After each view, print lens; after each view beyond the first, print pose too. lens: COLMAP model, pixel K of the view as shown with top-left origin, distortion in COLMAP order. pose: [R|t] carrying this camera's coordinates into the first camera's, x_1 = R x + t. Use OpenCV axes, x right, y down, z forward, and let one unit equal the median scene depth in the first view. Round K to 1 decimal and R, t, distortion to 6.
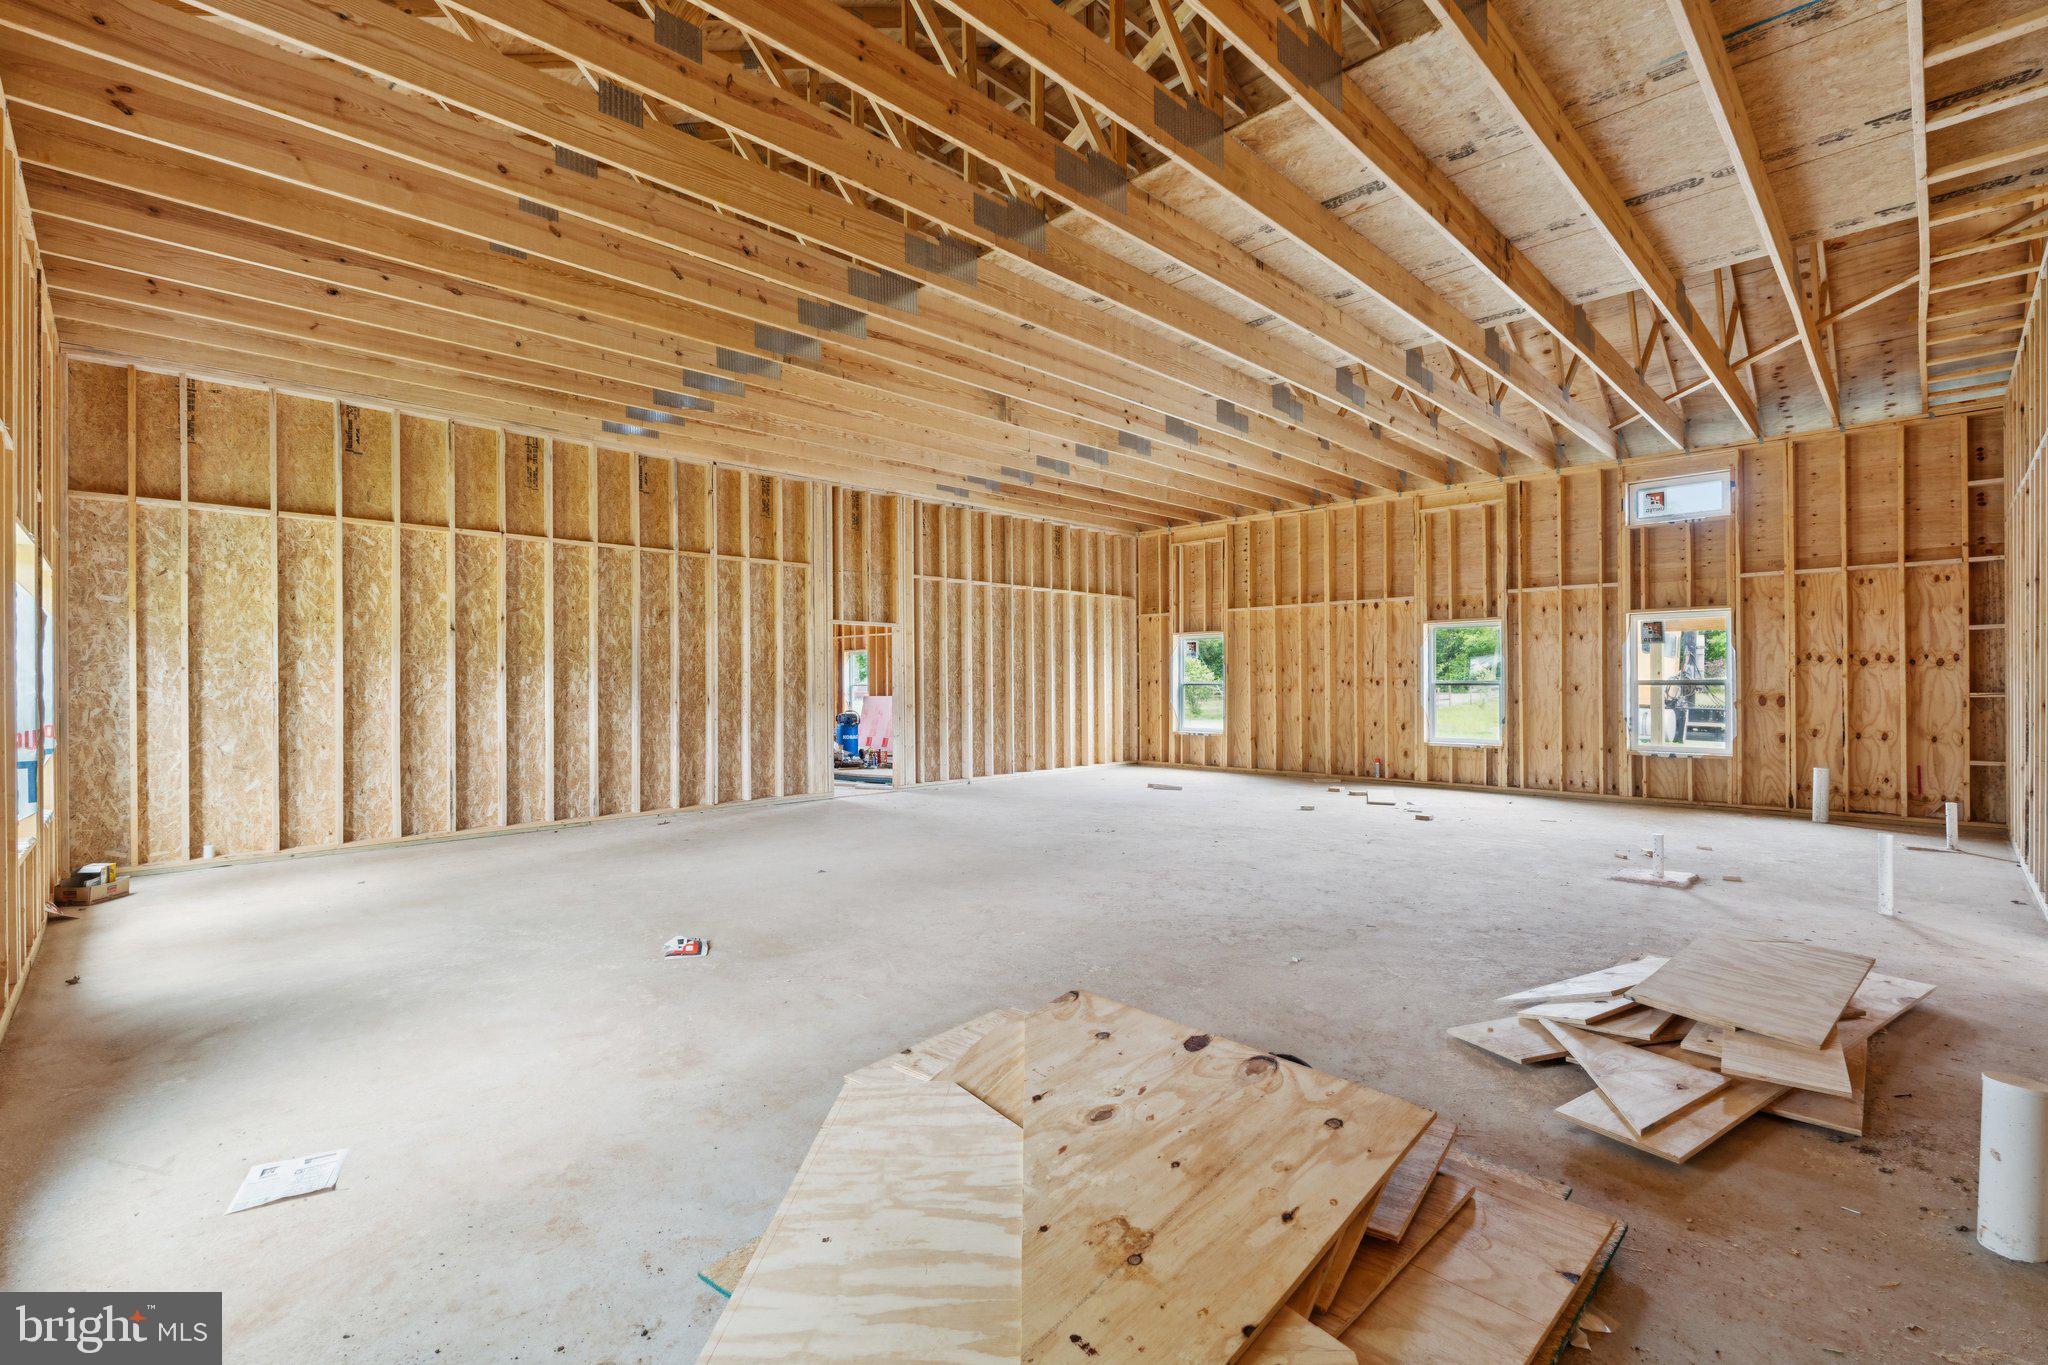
lens RADIAL K [[909.8, 0, 1024.0], [0, 909.8, 682.5], [0, 0, 1]] dist [-0.000838, 0.000035]
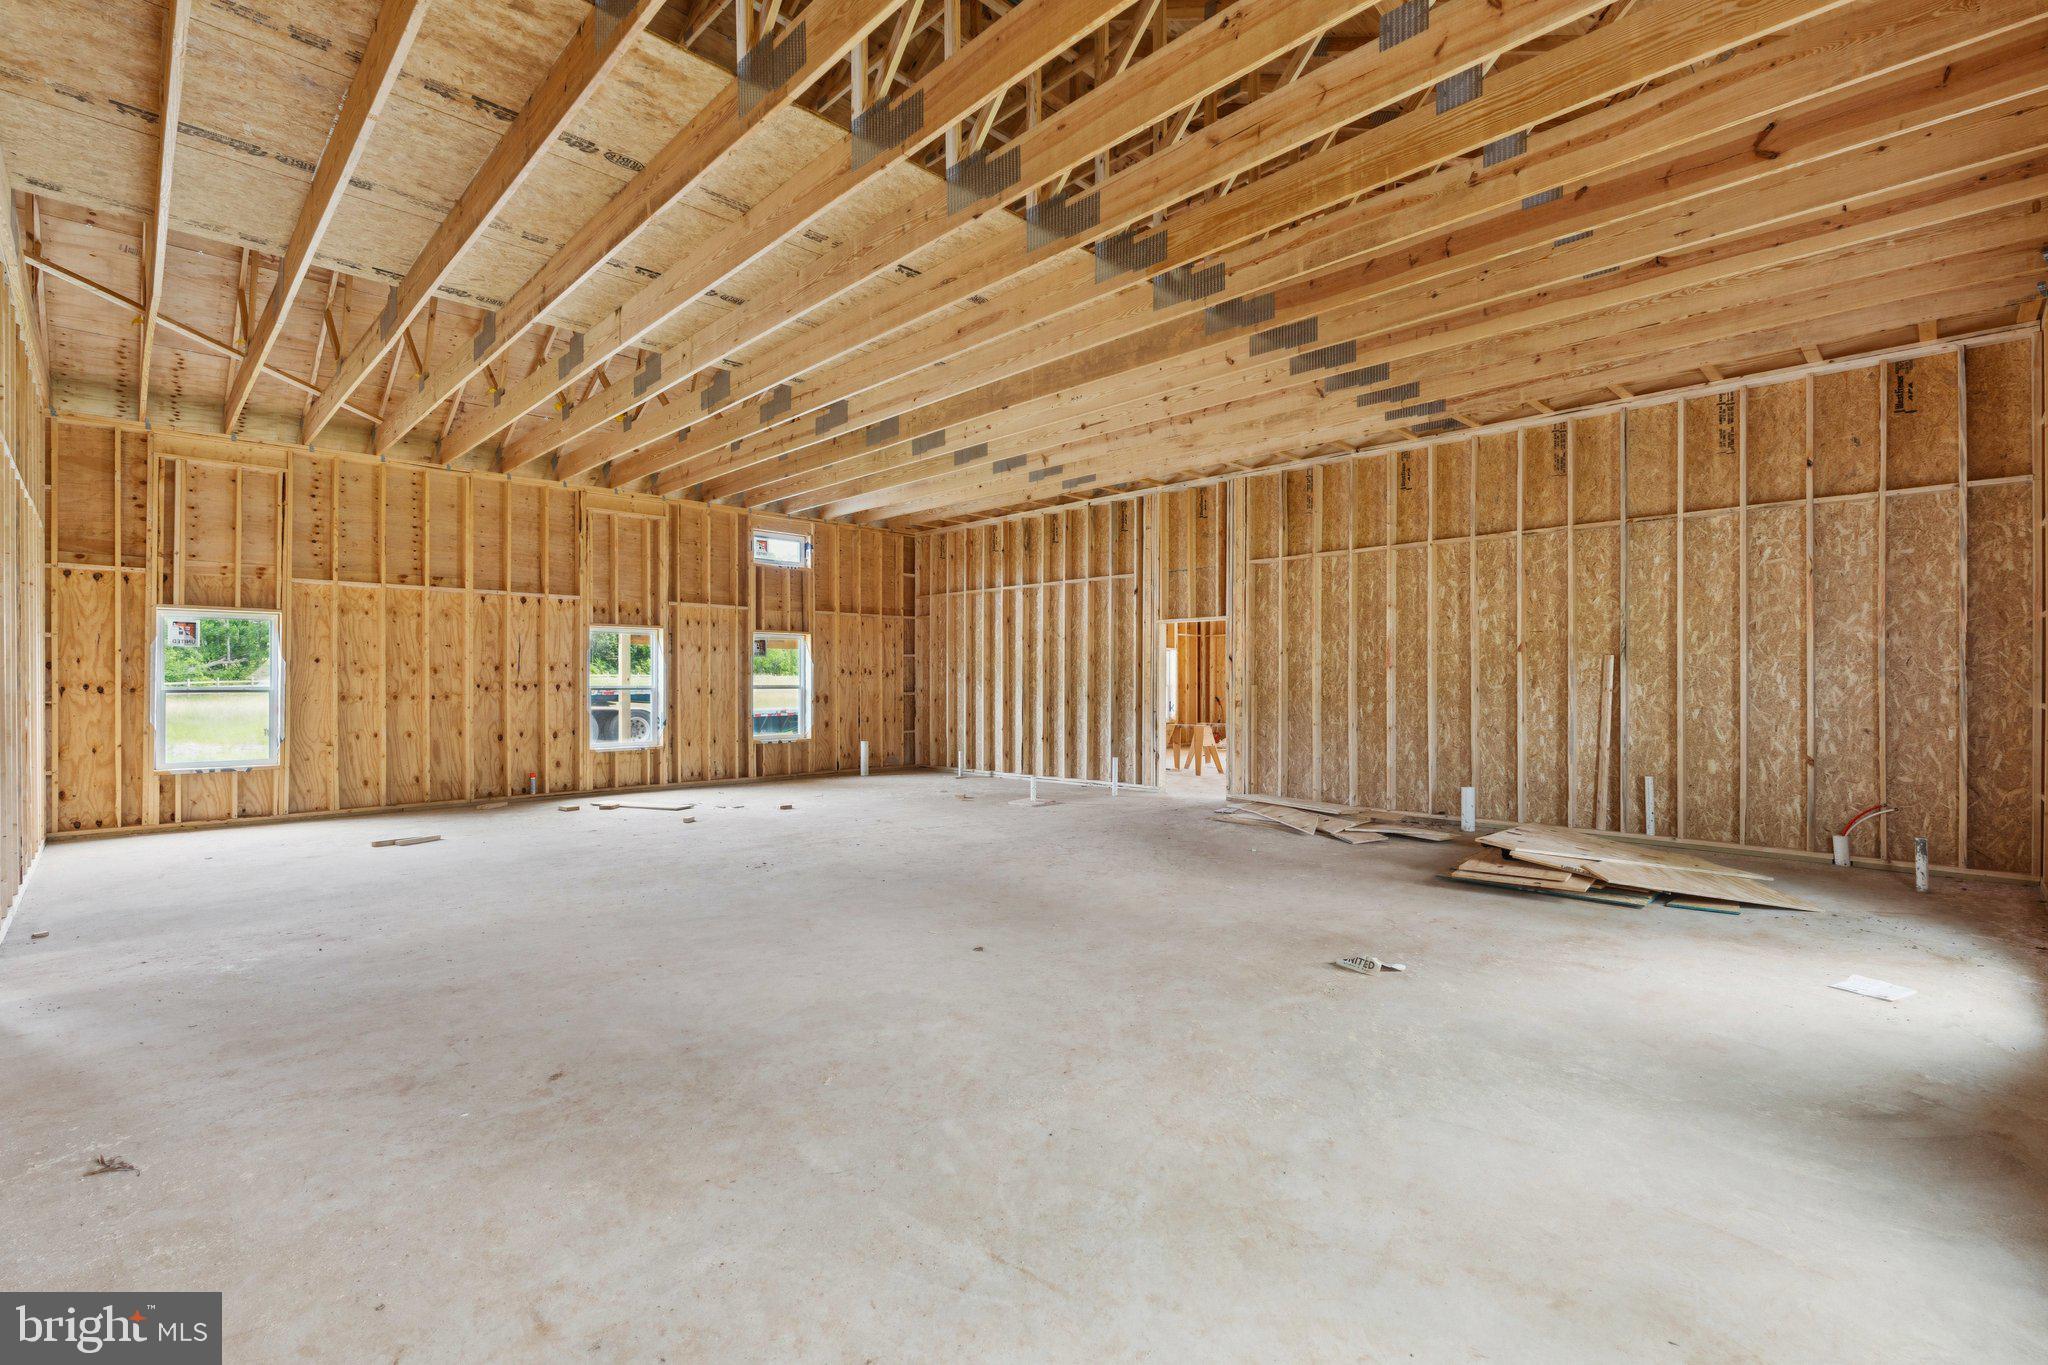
lens RADIAL K [[909.8, 0, 1024.0], [0, 909.8, 682.5], [0, 0, 1]] dist [-0.000838, 0.000035]
pose [[-0.000619, 0.006357, 0.999980, -0.597844], [0.003236, 0.999975, -0.006355, 0.002952], [-0.999995, 0.003232, -0.000639, 0.618647]]
